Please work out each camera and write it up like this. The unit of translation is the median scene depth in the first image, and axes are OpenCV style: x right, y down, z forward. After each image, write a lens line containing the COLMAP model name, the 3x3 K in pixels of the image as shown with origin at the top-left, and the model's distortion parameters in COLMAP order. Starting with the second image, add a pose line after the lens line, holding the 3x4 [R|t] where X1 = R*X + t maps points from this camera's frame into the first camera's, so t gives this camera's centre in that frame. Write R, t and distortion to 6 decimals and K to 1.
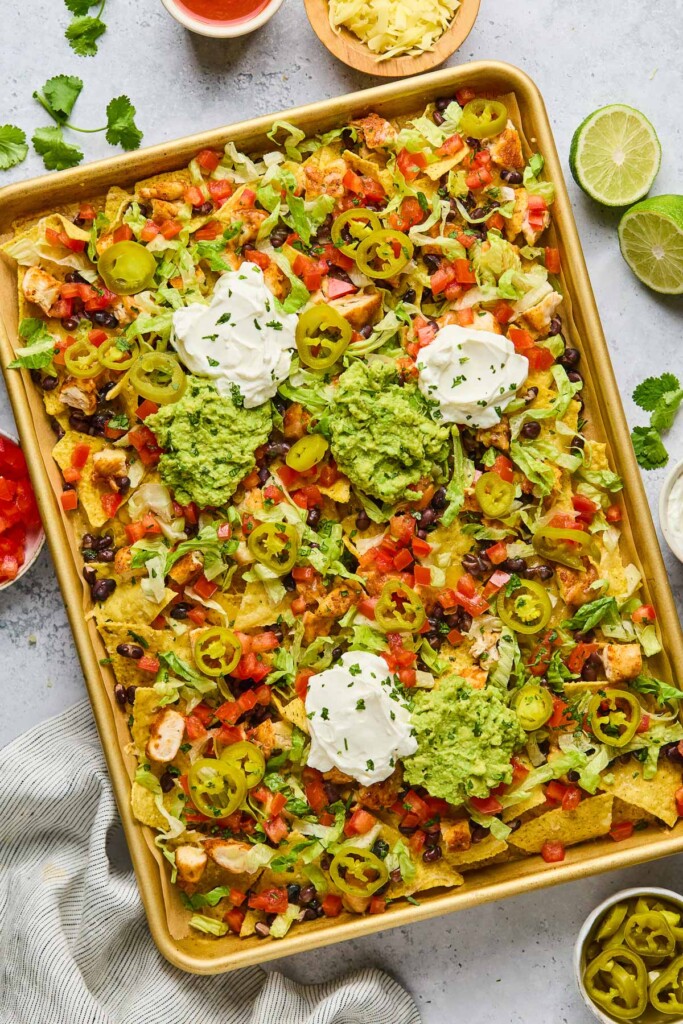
lens RADIAL K [[3491.8, 0, 341.5], [0, 3491.8, 512.0], [0, 0, 1]] dist [-0.101360, -0.428271]
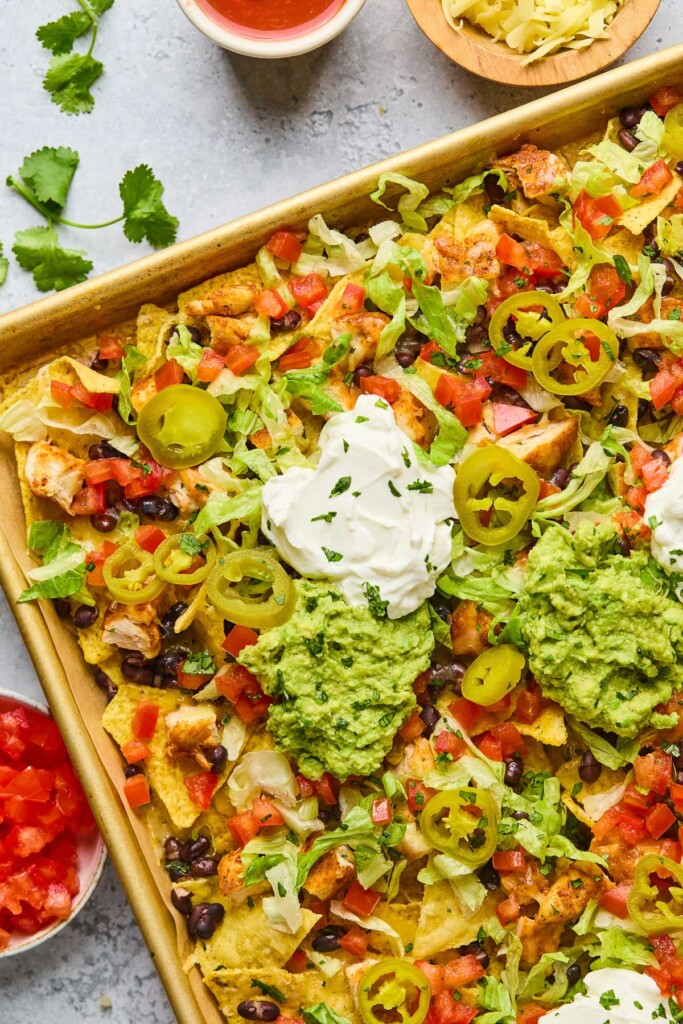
lens RADIAL K [[3491.8, 0, 341.5], [0, 3491.8, 512.0], [0, 0, 1]] dist [-0.101360, -0.428271]
pose [[0.992409, -0.122973, -0.001581, -0.032917], [0.122886, 0.992053, -0.027020, -0.032917], [0.004891, 0.026621, 0.999634, 0.350661]]
